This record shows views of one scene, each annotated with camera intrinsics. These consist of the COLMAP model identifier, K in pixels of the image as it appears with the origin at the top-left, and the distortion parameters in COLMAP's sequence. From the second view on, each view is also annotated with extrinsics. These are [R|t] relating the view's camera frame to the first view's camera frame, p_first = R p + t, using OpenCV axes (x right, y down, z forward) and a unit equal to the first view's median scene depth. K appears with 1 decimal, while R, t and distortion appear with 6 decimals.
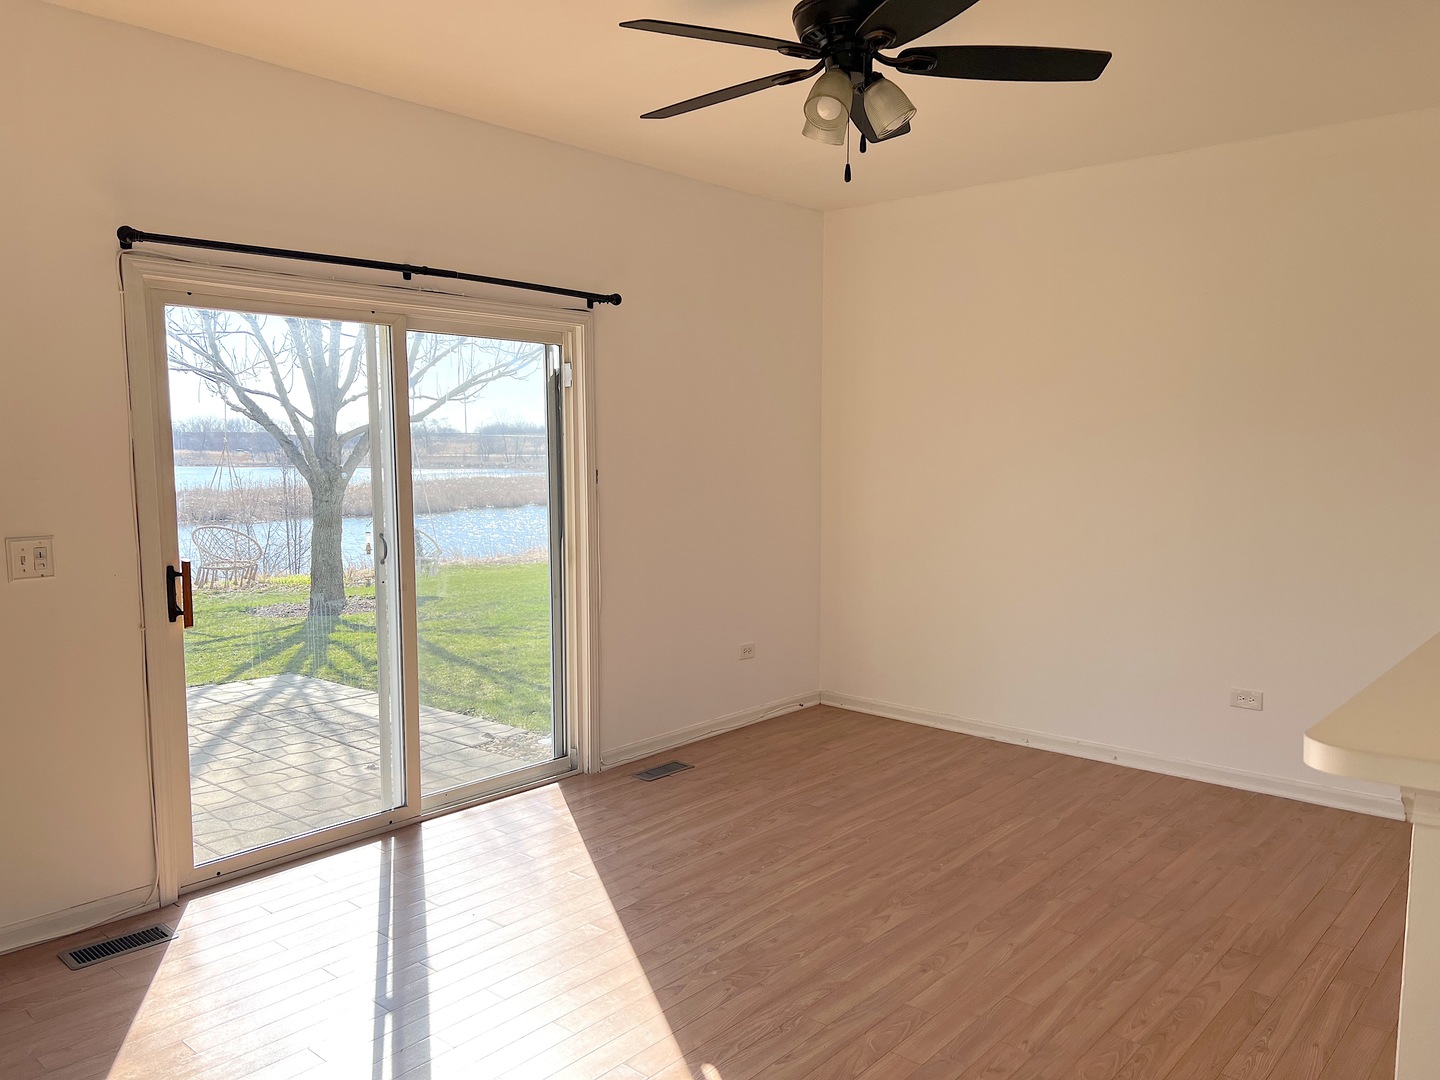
lens RADIAL K [[1080.7, 0, 717.3], [0, 1080.7, 516.7], [0, 0, 1]] dist [0.108655, -0.001792]
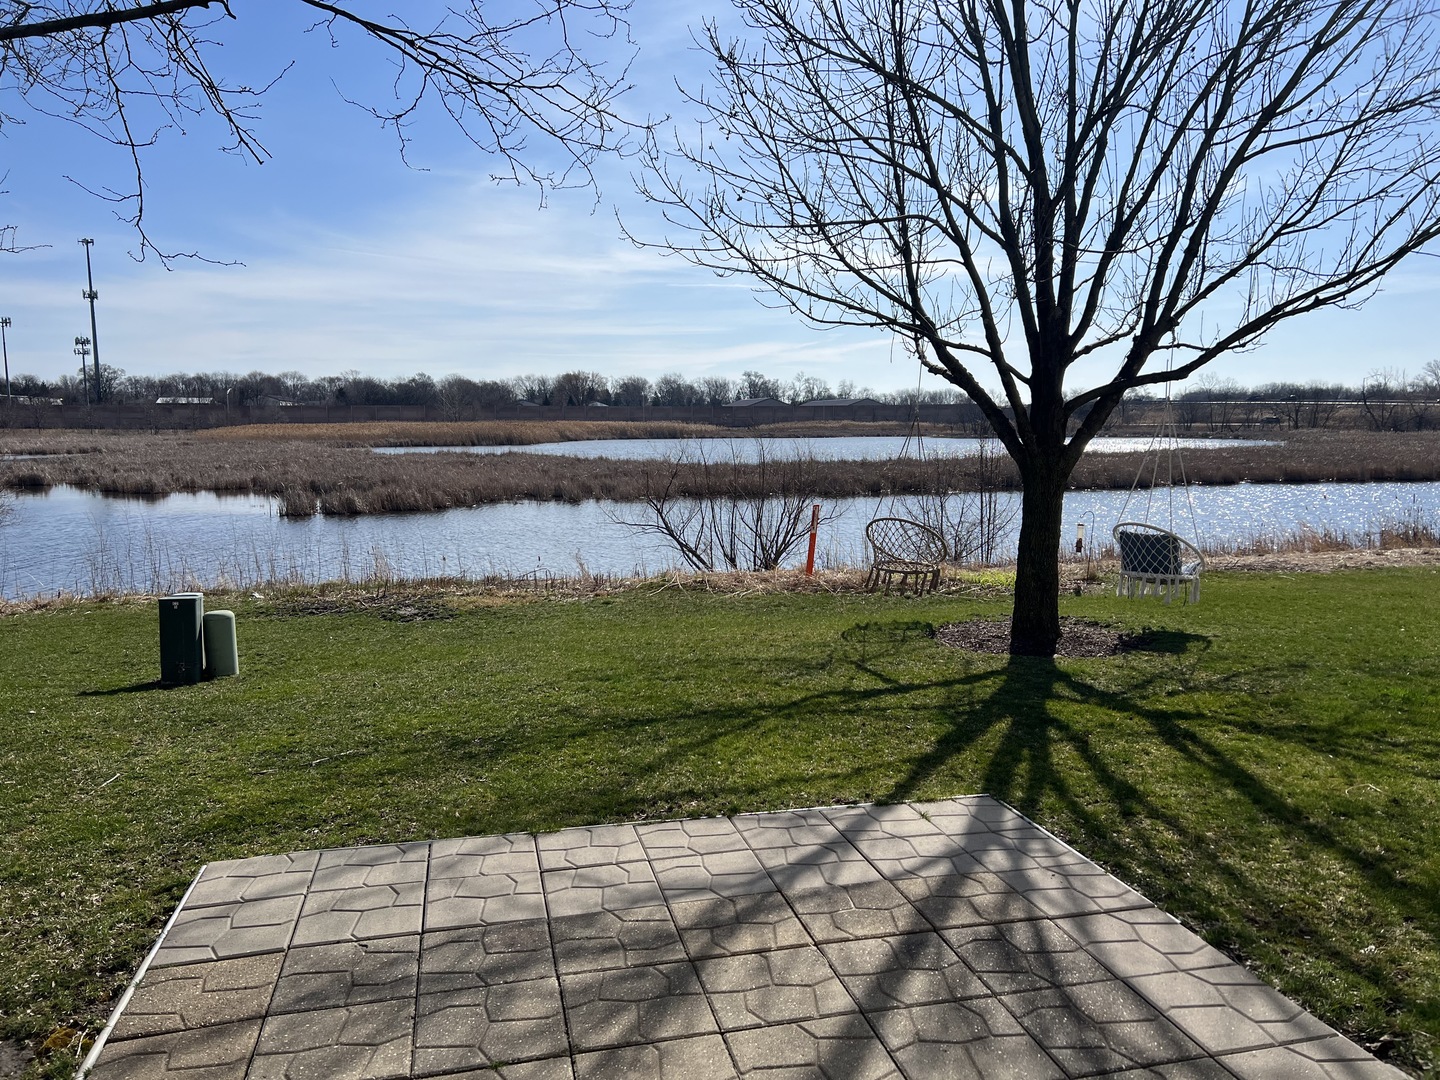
lens RADIAL K [[1080.7, 0, 717.3], [0, 1080.7, 516.7], [0, 0, 1]] dist [0.108655, -0.001792]
pose [[0.820594, 0.052101, -0.569132, -0.125039], [-0.036103, 0.998573, 0.039359, -0.020466], [0.570370, -0.011750, 0.821304, 0.293920]]
